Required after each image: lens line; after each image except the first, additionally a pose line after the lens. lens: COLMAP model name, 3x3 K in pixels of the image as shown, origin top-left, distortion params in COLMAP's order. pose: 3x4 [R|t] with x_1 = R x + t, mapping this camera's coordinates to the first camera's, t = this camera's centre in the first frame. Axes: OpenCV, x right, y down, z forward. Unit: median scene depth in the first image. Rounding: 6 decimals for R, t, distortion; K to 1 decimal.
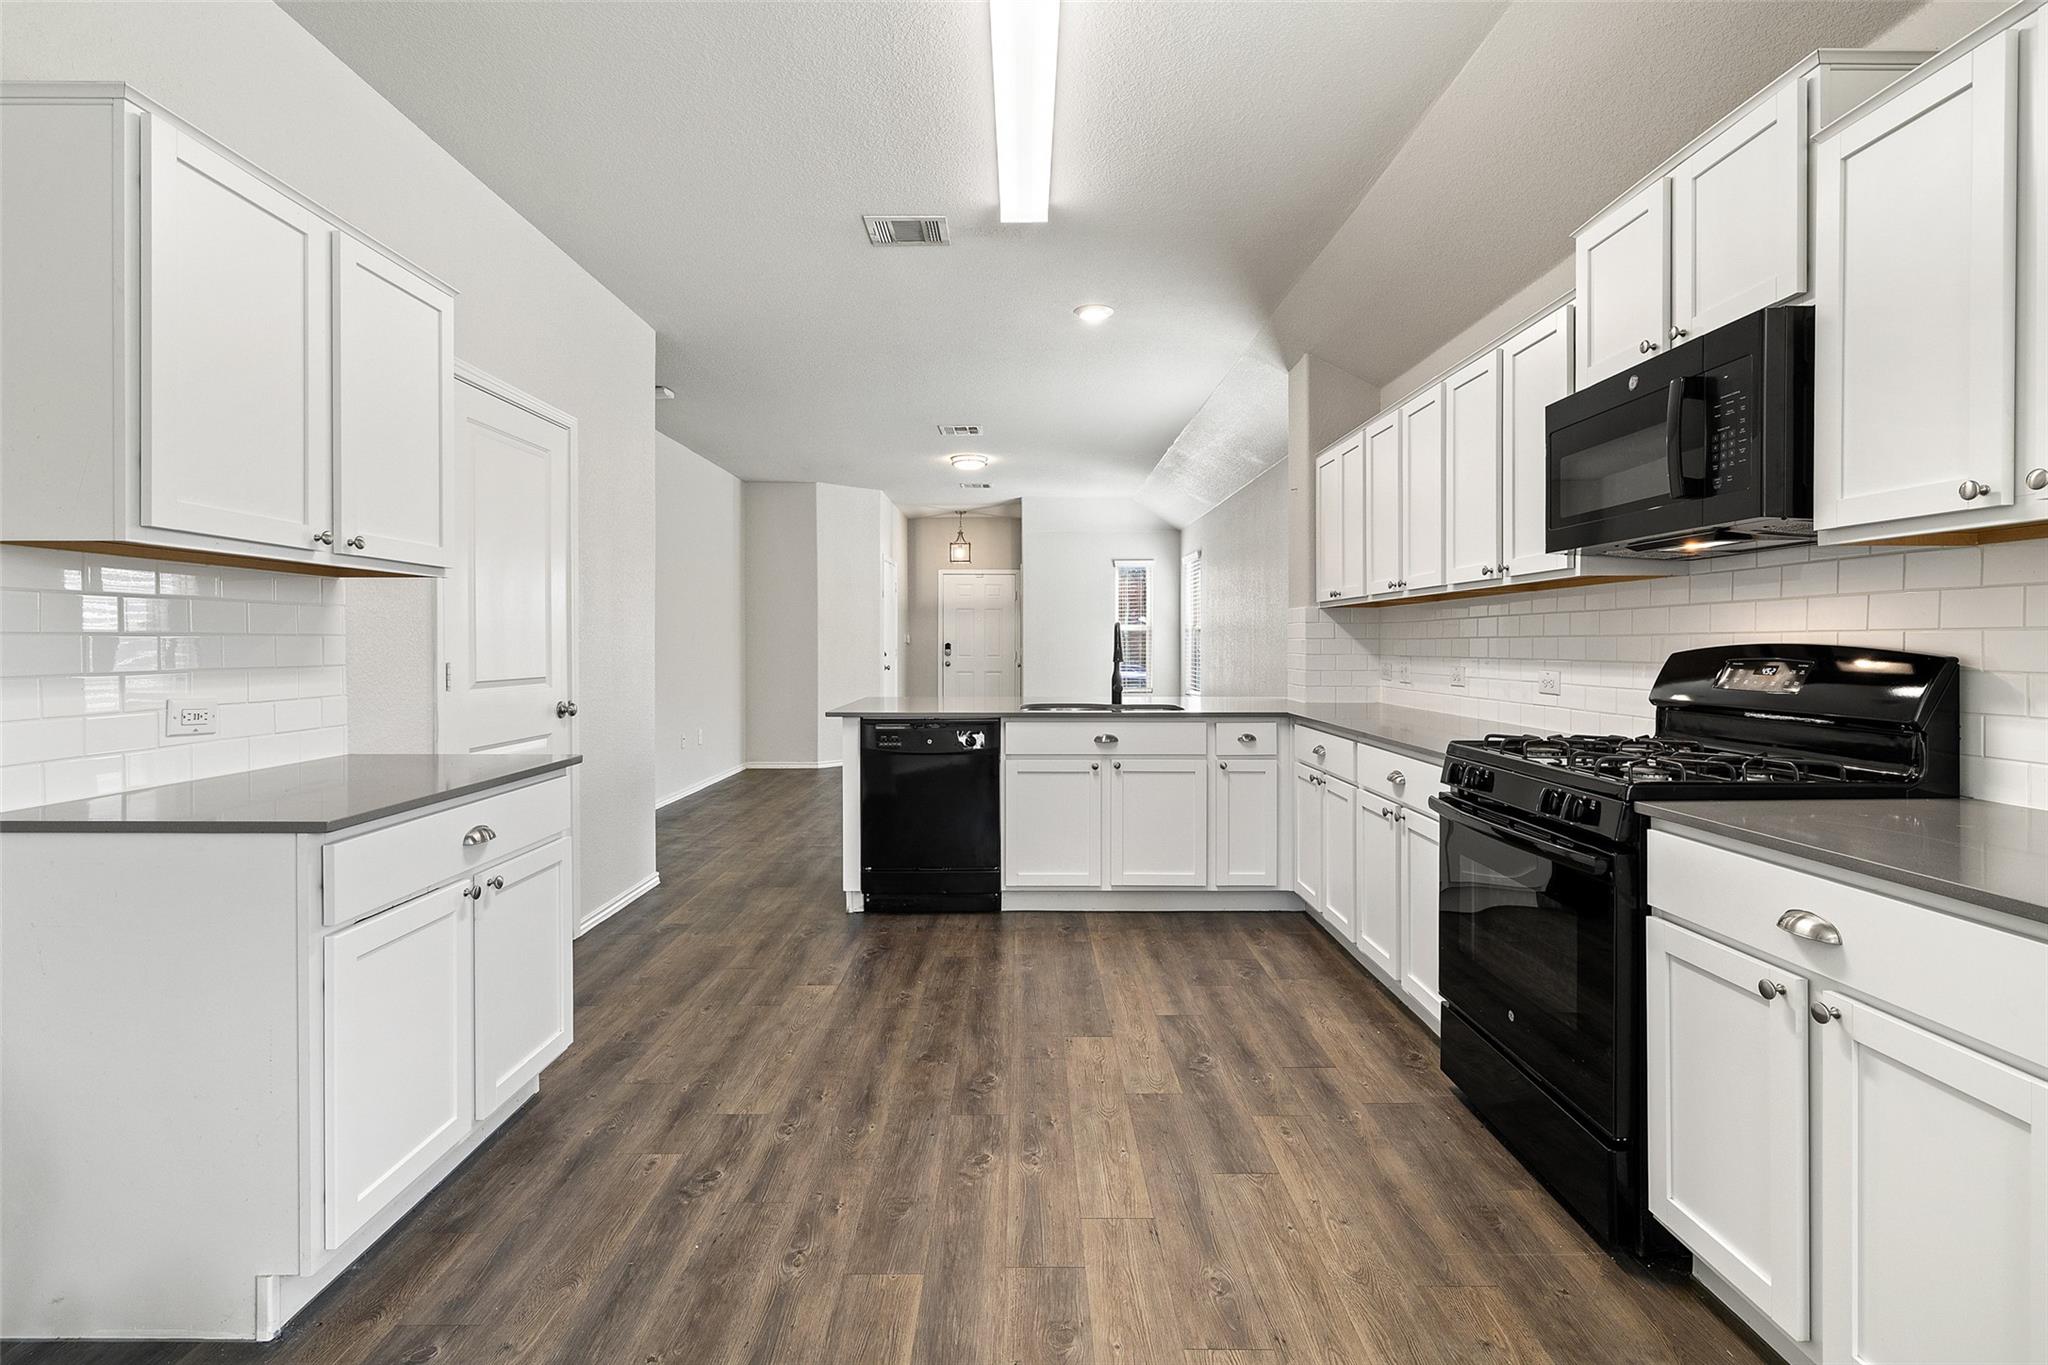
lens RADIAL K [[947.4, 0, 1027.2], [0, 947.4, 646.6], [0, 0, 1]] dist [-0.004908, 0.002547]
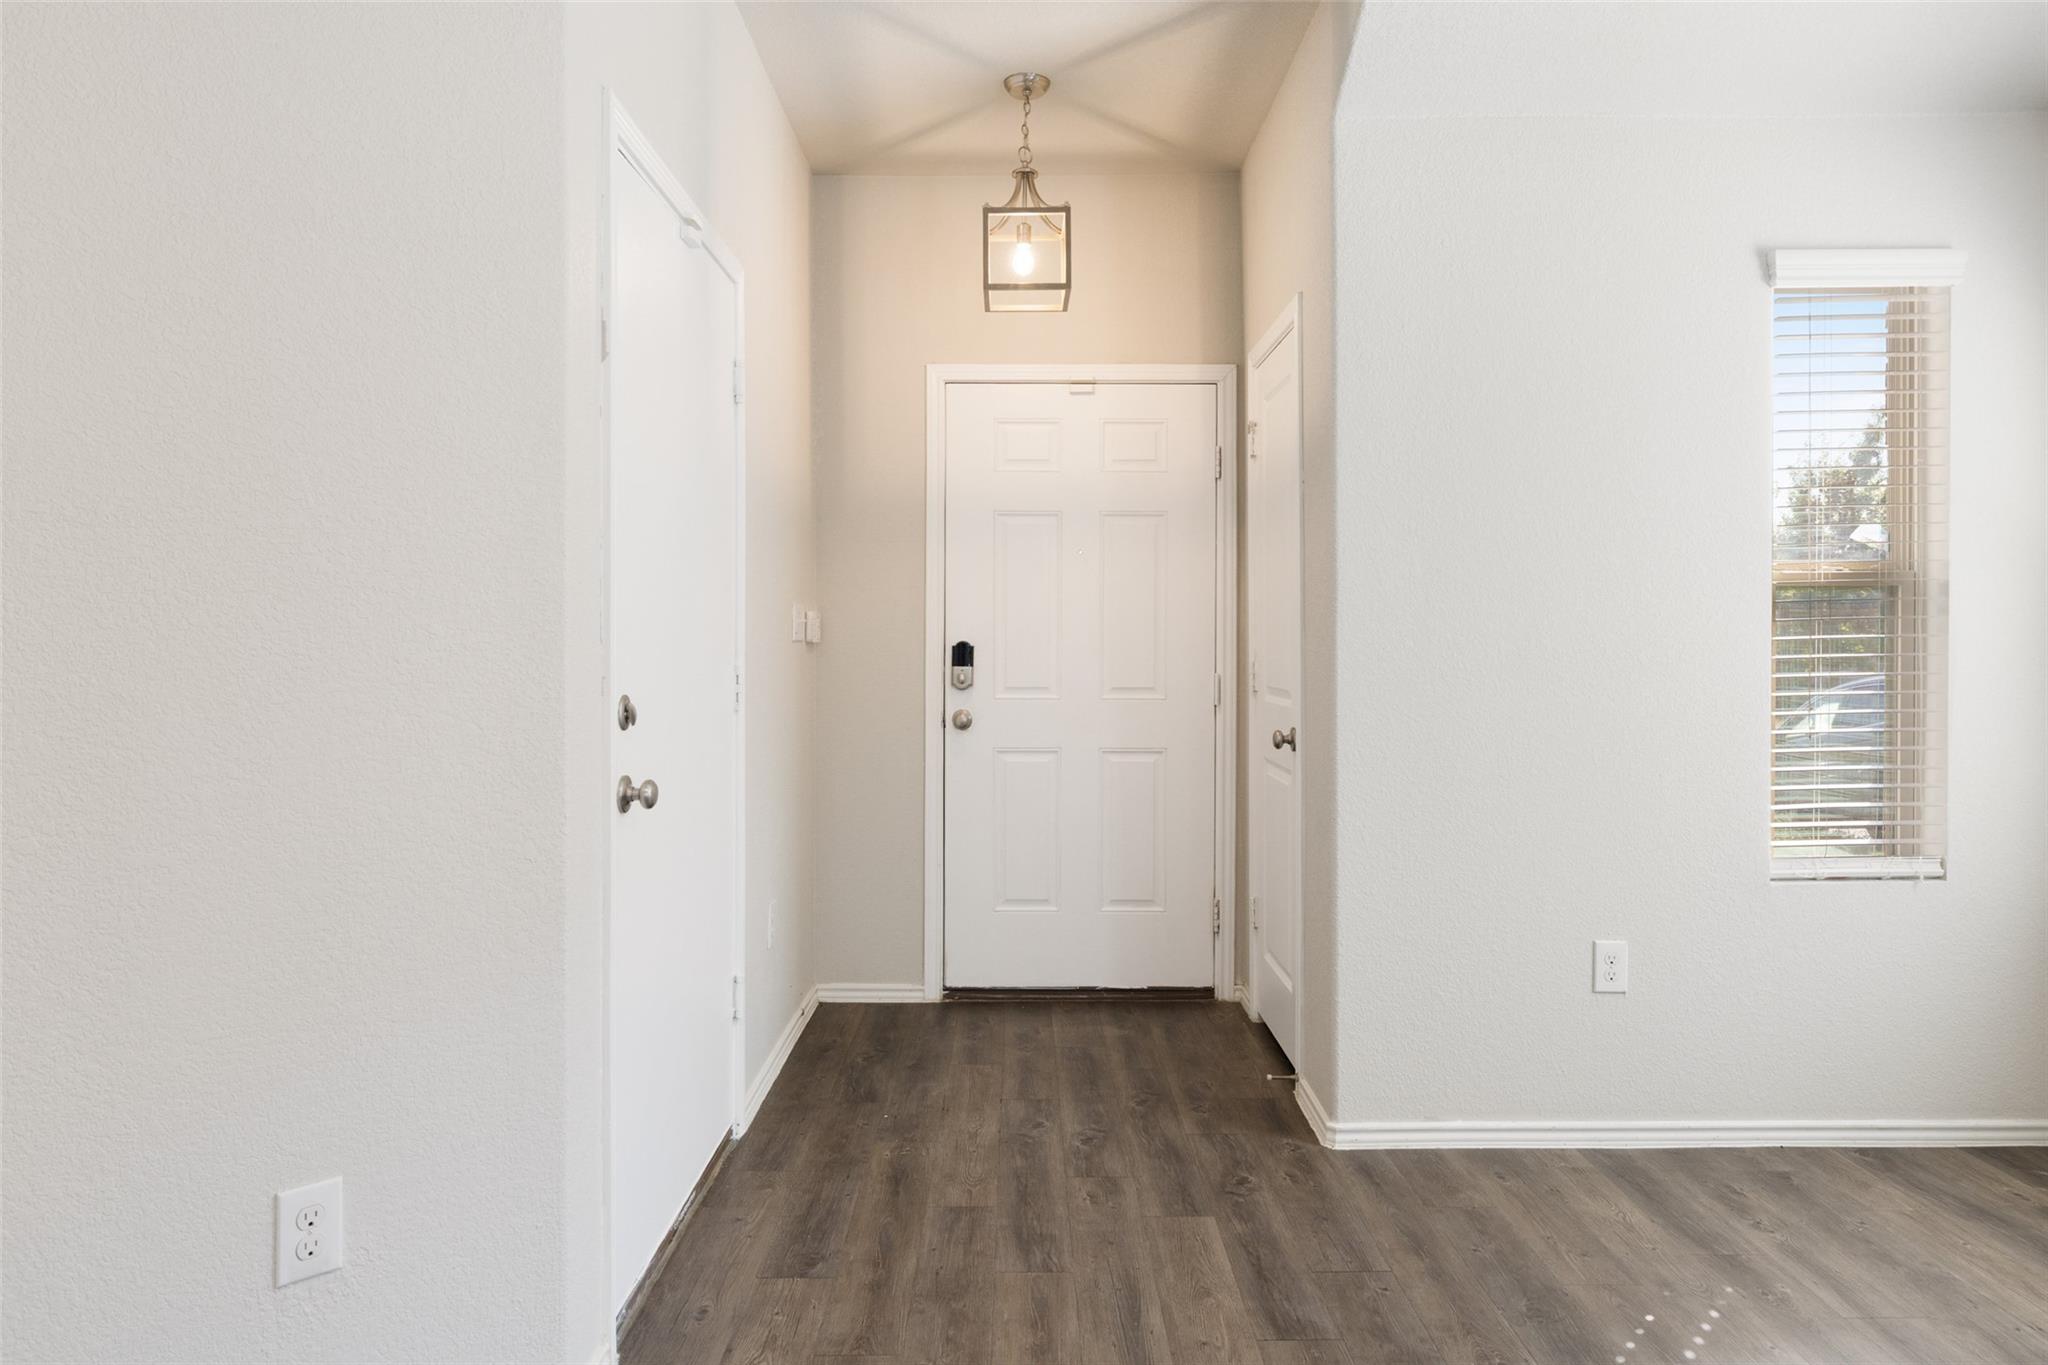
lens RADIAL K [[1224.4, 0, 1029.3], [0, 1224.4, 643.9], [0, 0, 1]] dist [0.001800, -0.001251]
pose [[0.999920, -0.000567, 0.012622, -0.315895], [0.000568, 1.000000, -0.000113, -0.014916], [-0.012622, 0.000120, 0.999920, 2.997408]]
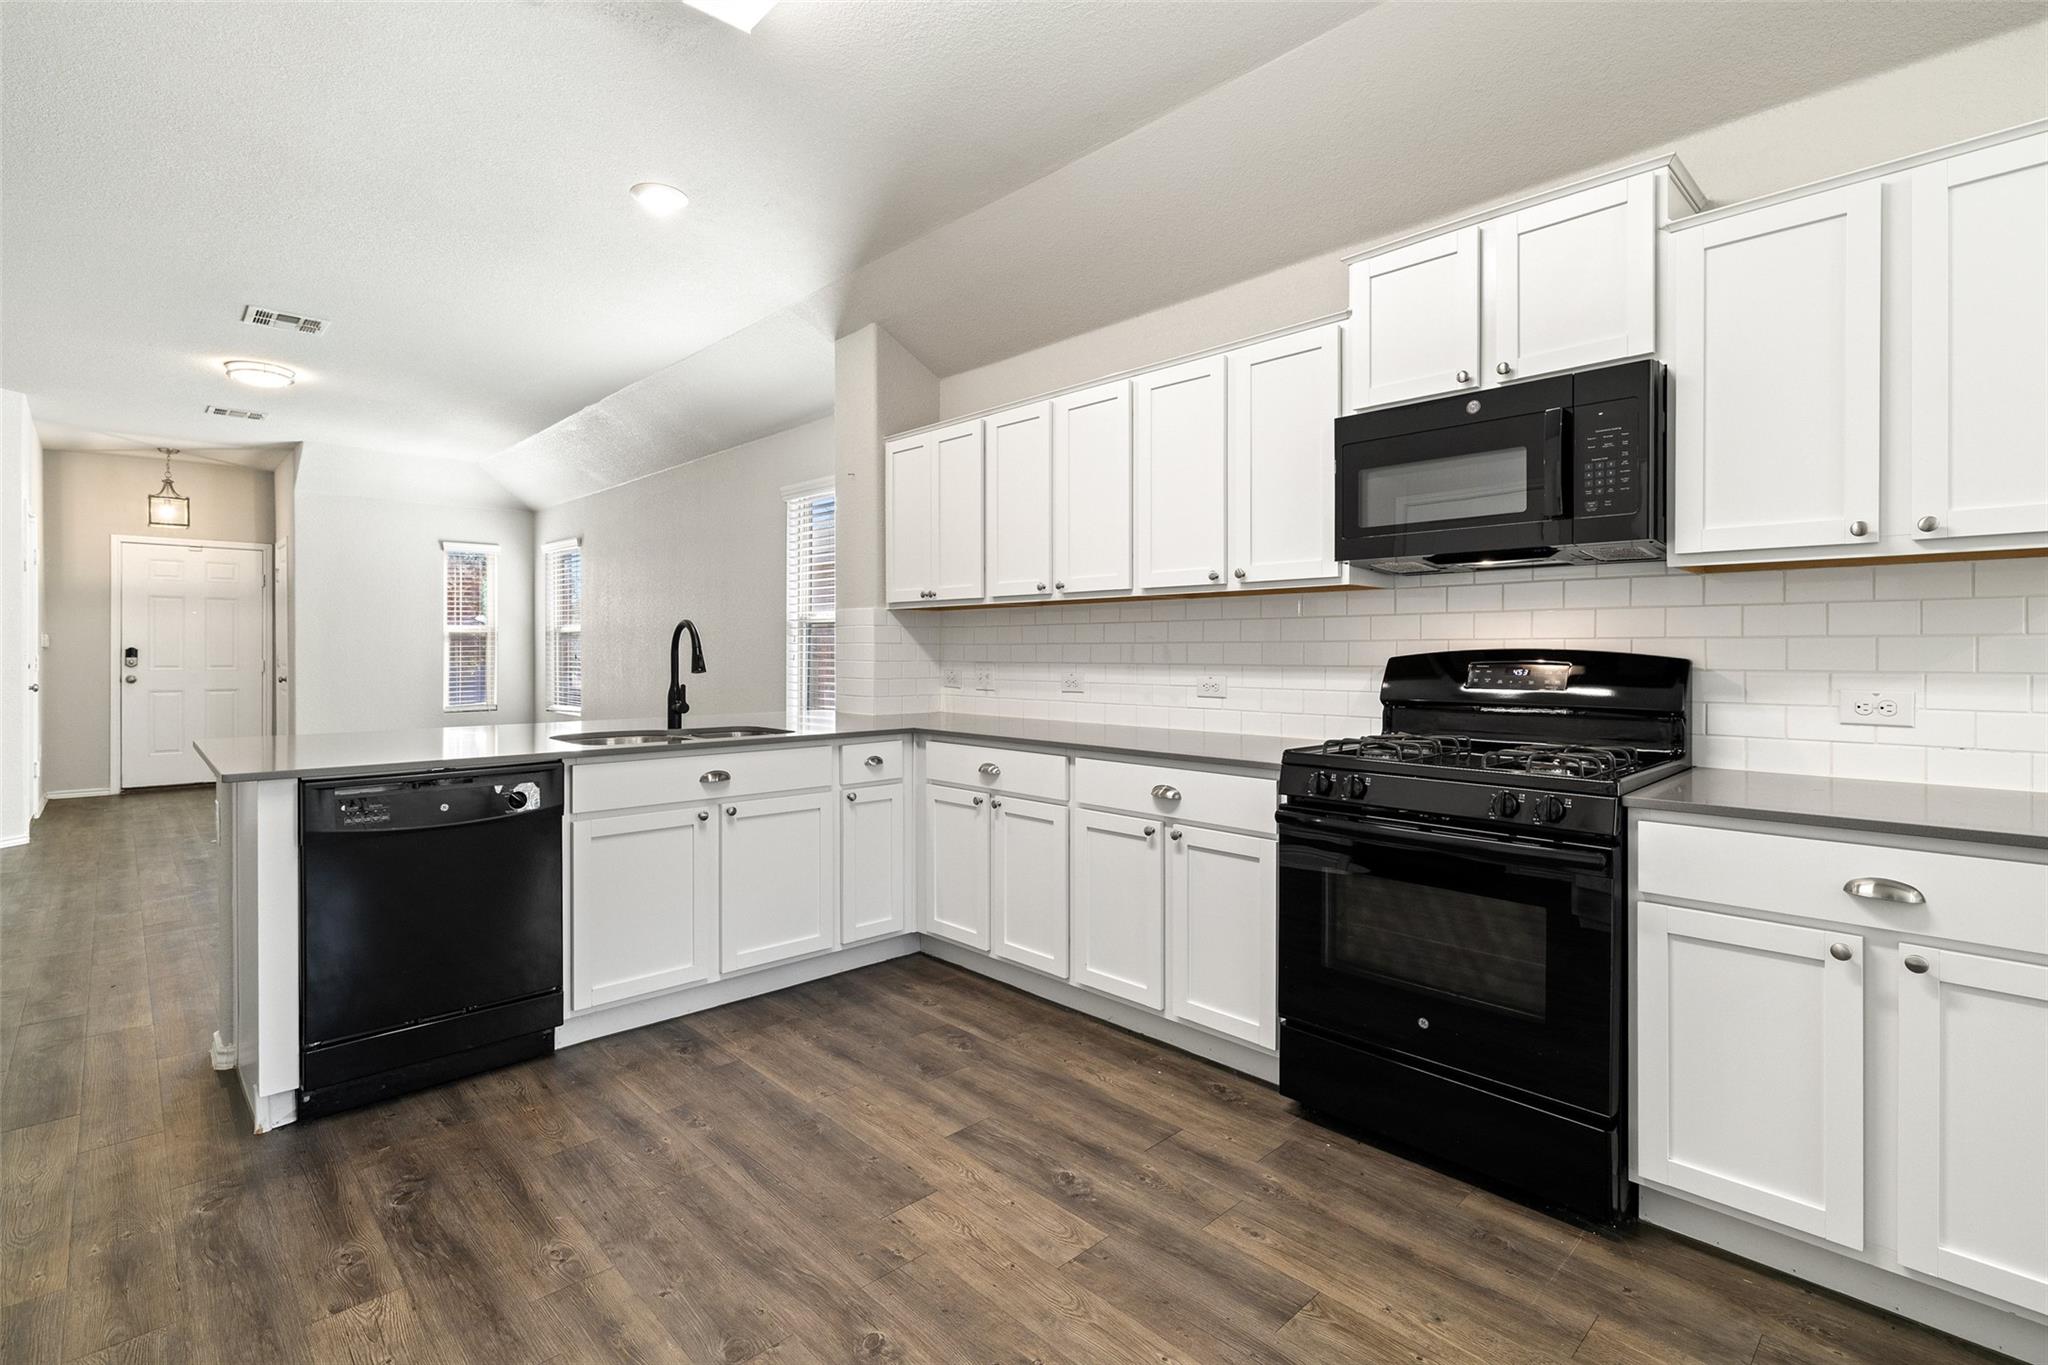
lens RADIAL K [[947.4, 0, 1022.7], [0, 947.4, 650.3], [0, 0, 1]] dist [-0.004908, 0.002547]
pose [[0.725739, 0.001490, 0.687968, -0.392289], [0.000777, 0.999995, -0.002986, 0.001649], [-0.687969, 0.002702, 0.725735, 0.467936]]
